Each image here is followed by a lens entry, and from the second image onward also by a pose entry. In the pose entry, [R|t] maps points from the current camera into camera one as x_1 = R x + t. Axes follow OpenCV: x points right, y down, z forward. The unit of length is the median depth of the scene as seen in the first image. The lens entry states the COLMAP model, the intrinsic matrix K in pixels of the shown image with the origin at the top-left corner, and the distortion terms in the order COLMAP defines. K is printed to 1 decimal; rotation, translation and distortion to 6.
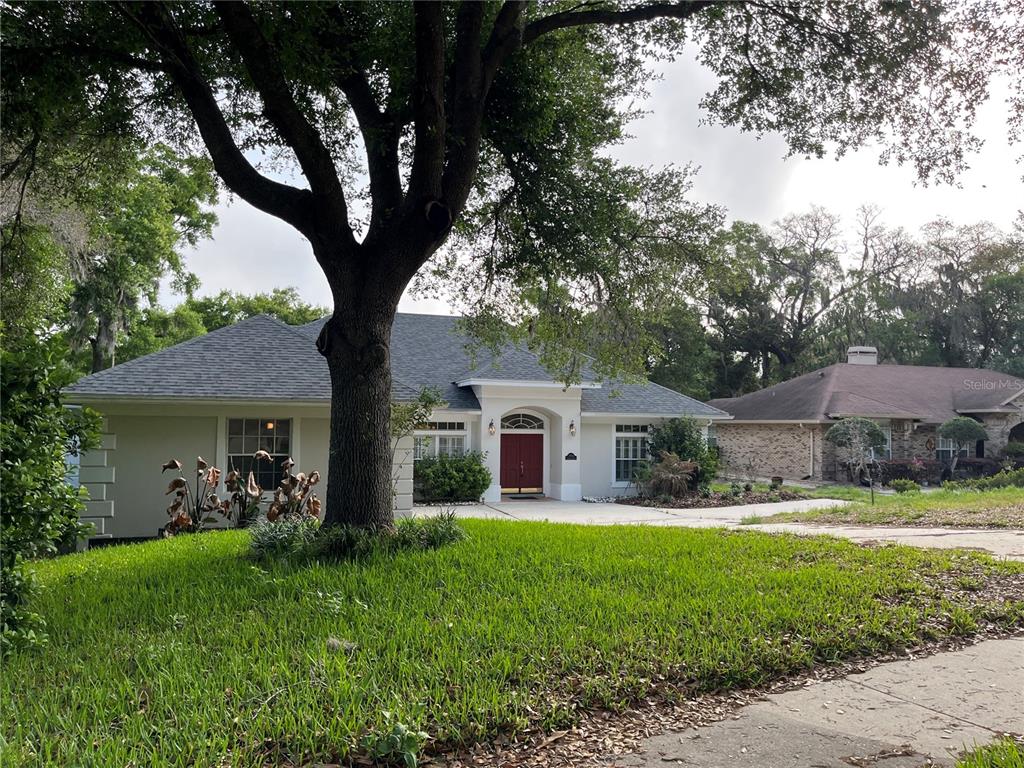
lens RADIAL K [[774.6, 0, 515.4], [0, 774.6, 381.8], [0, 0, 1]] dist [0.040202, -0.020211]
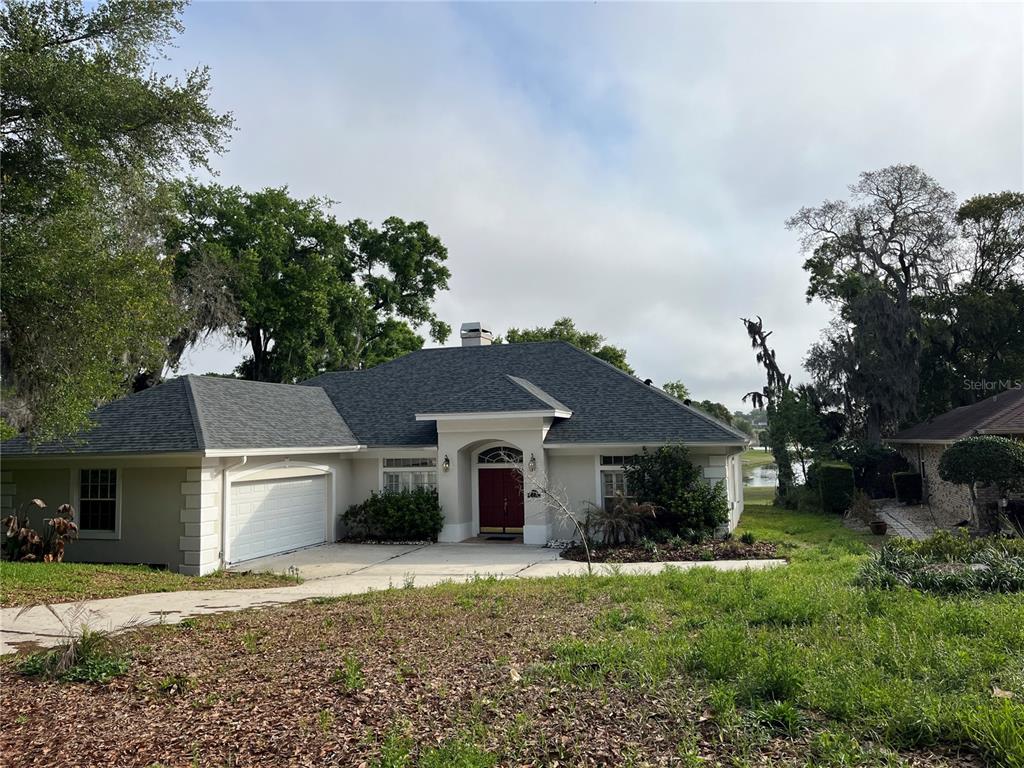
lens RADIAL K [[774.6, 0, 513.0], [0, 774.6, 377.2], [0, 0, 1]] dist [0.040202, -0.020211]
pose [[0.797034, -0.079016, -0.598743, 0.590223], [0.064815, 0.996870, -0.045276, 0.000996], [0.600447, -0.002721, 0.799660, 0.270241]]
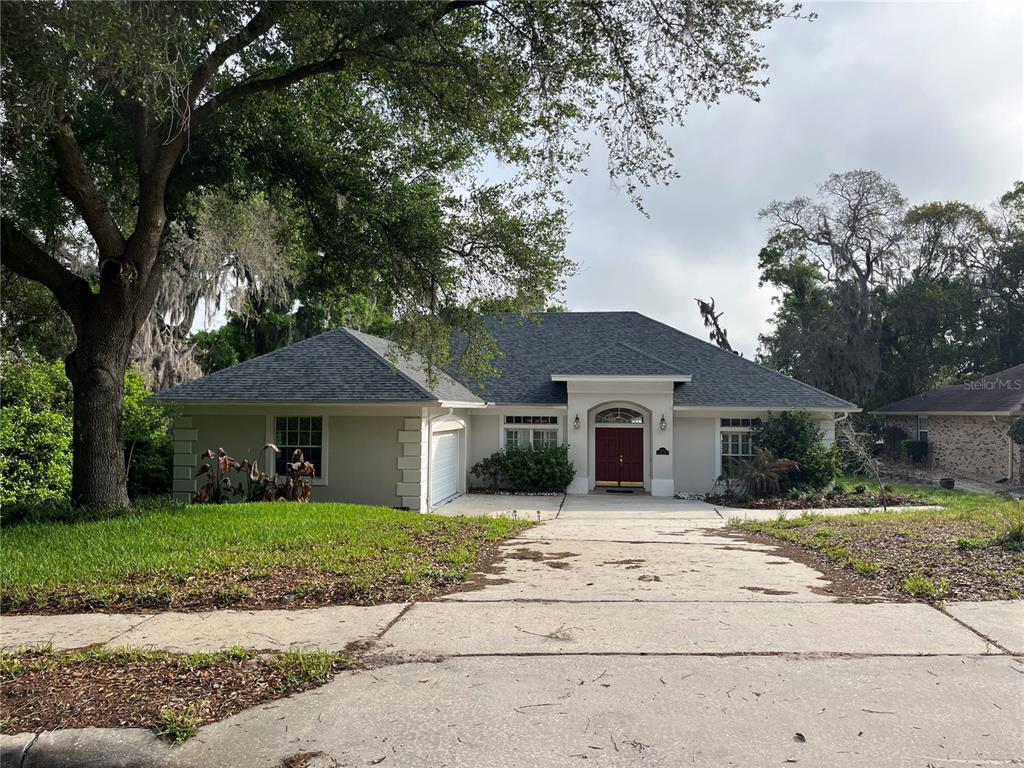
lens RADIAL K [[774.6, 0, 515.5], [0, 774.6, 391.4], [0, 0, 1]] dist [0.040202, -0.020211]
pose [[0.903830, -0.015605, -0.427608, 0.321028], [0.027707, 0.999372, 0.022092, -0.006194], [0.426994, -0.031815, 0.903694, 0.034360]]
